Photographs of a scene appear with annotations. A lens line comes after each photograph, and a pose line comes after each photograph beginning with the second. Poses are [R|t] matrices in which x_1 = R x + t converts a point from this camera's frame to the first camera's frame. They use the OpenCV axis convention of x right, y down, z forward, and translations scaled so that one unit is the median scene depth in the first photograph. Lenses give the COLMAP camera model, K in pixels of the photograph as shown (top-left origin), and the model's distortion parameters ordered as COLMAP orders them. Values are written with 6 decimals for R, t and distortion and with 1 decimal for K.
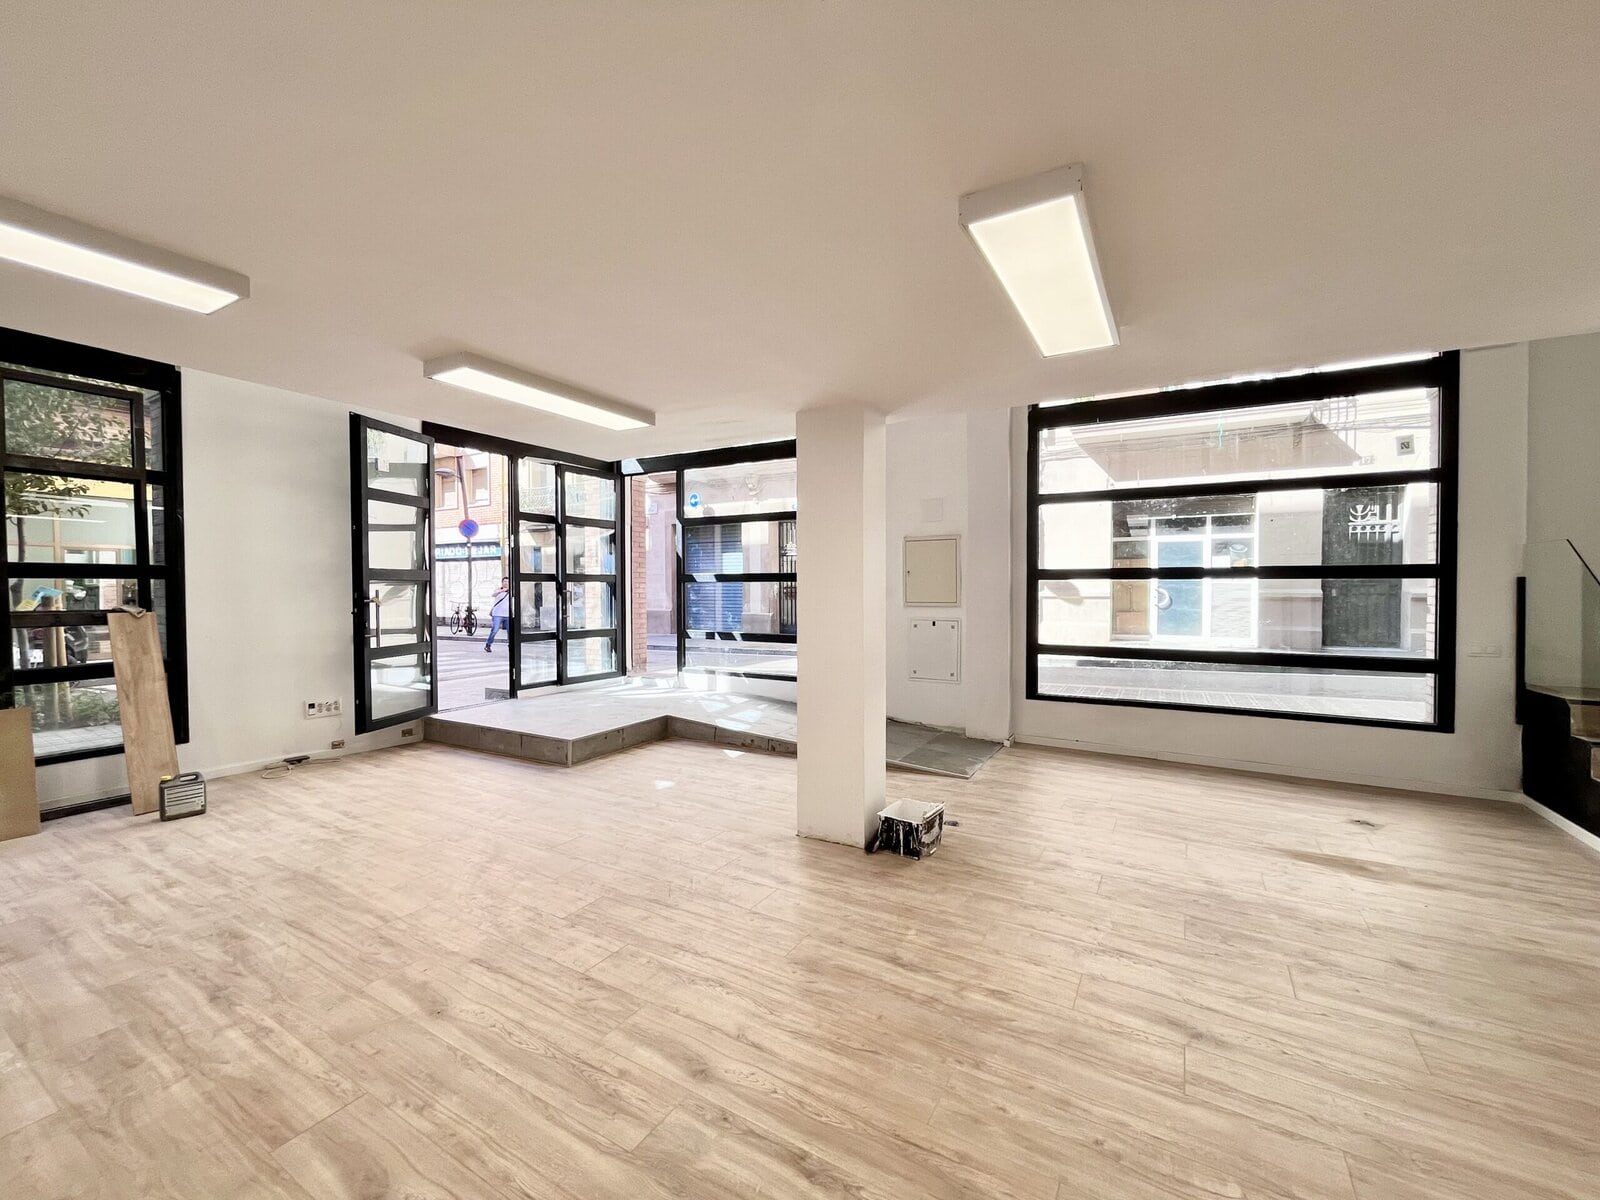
lens RADIAL K [[654.6, 0, 796.9], [0, 654.6, 601.8], [0, 0, 1]] dist [-0.002459, 0.000102]
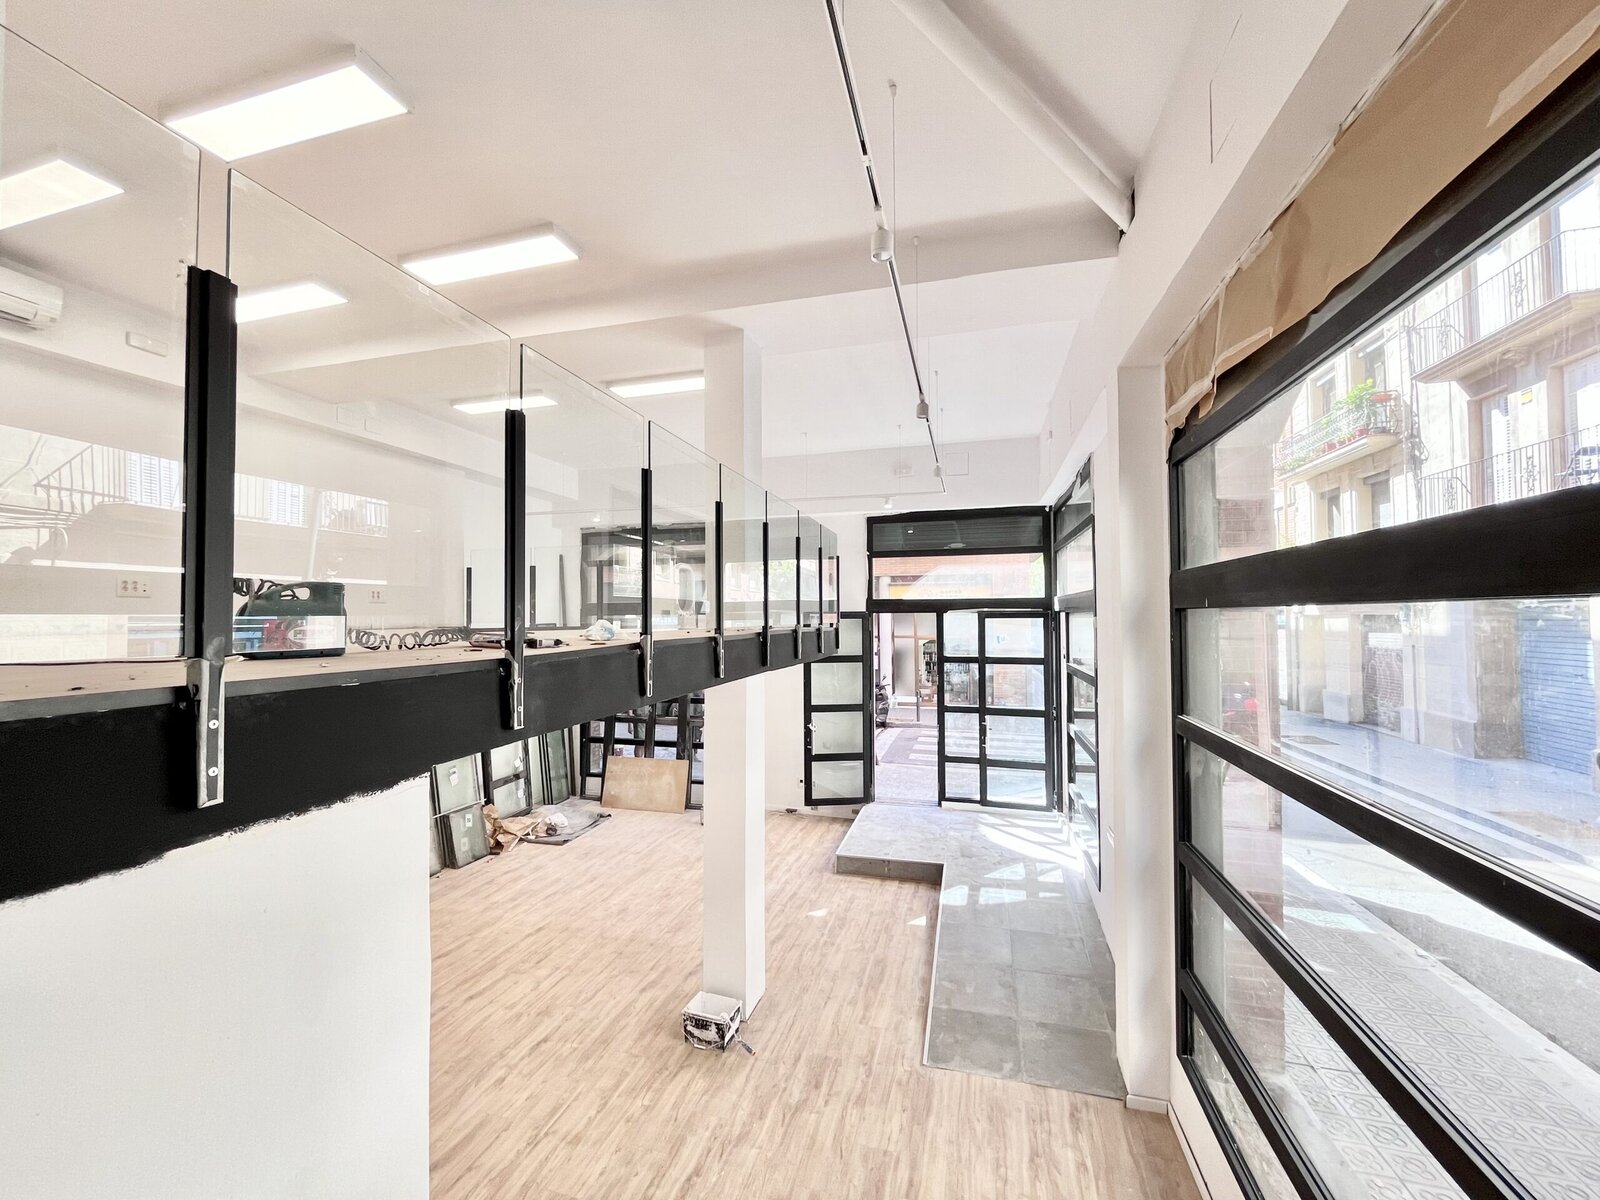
lens RADIAL K [[654.6, 0, 796.3], [0, 654.6, 600.4], [0, 0, 1]] dist [-0.002459, 0.000102]
pose [[0.249248, -0.023985, -0.968143, 1.290346], [-0.016231, 0.999449, -0.028940, -0.368792], [0.968304, 0.022927, 0.248721, 0.761449]]
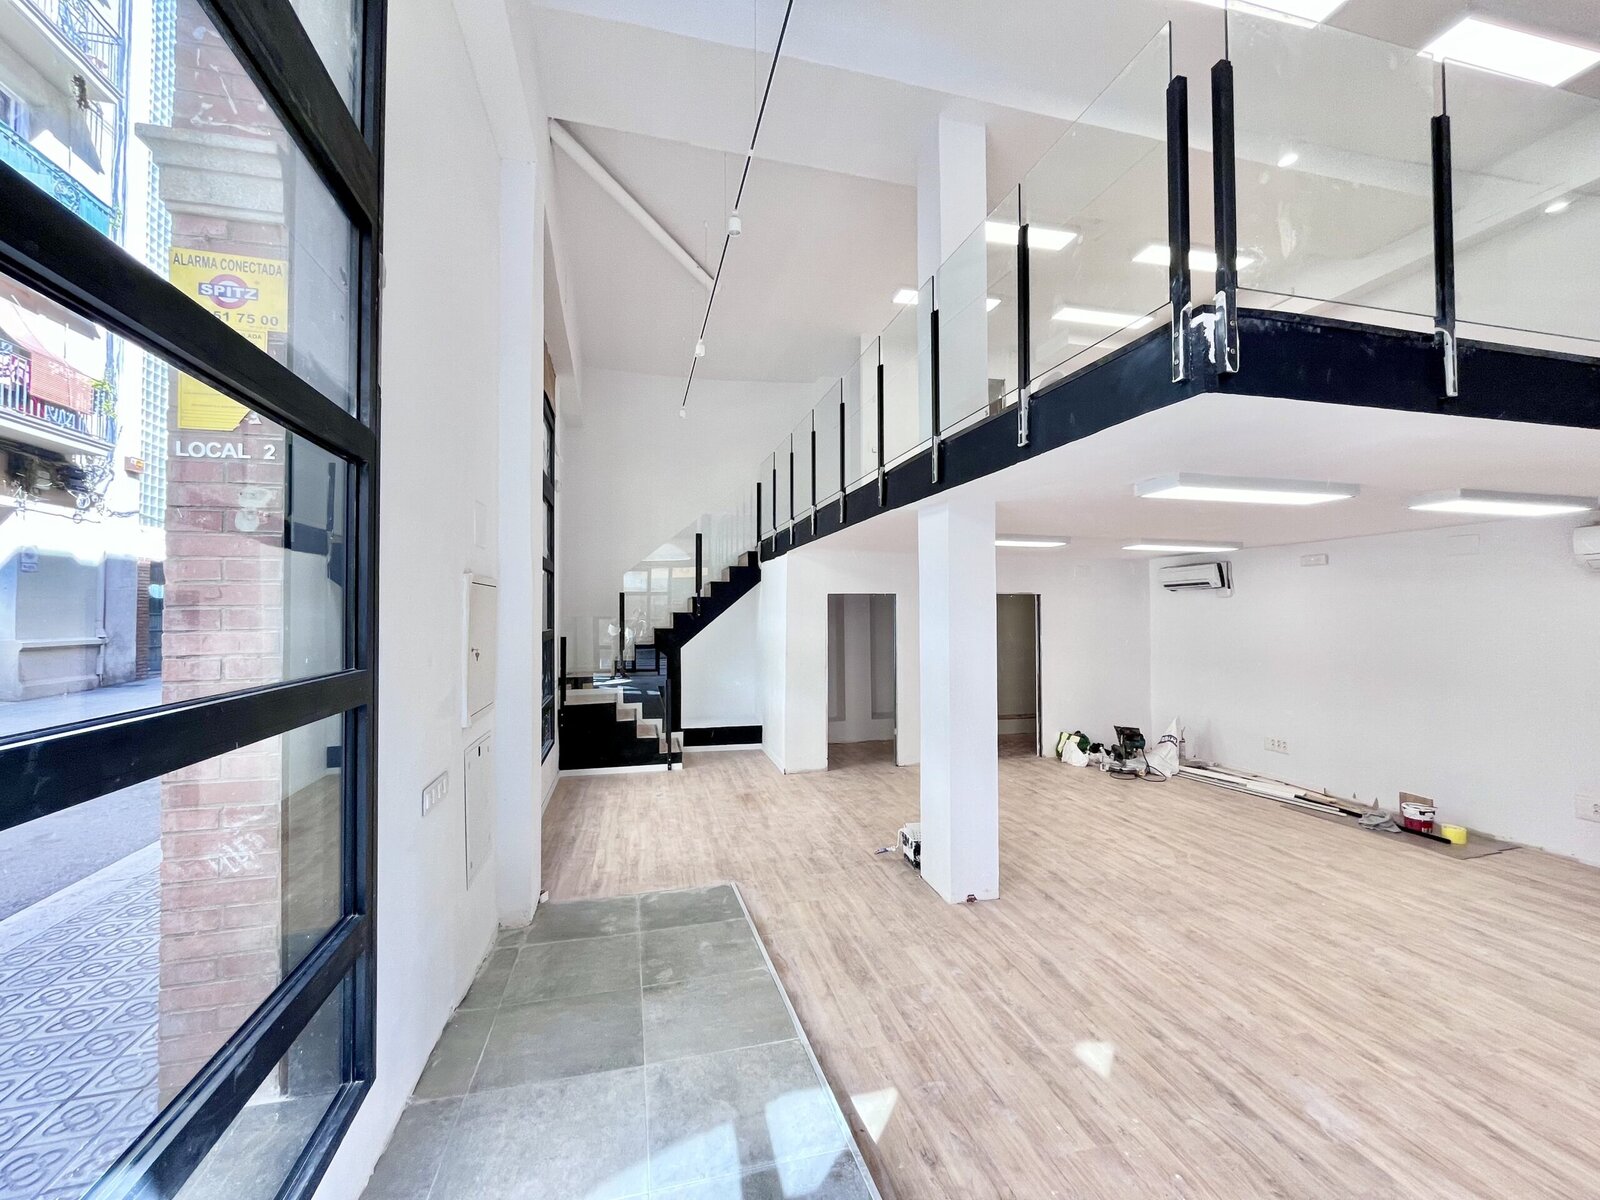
lens RADIAL K [[654.6, 0, 797.3], [0, 654.6, 597.9], [0, 0, 1]] dist [-0.002459, 0.000102]
pose [[-0.697453, 0.019269, 0.716371, -0.519745], [0.019710, 0.999776, -0.007702, -0.123224], [-0.716359, 0.008748, -0.697677, 1.893454]]
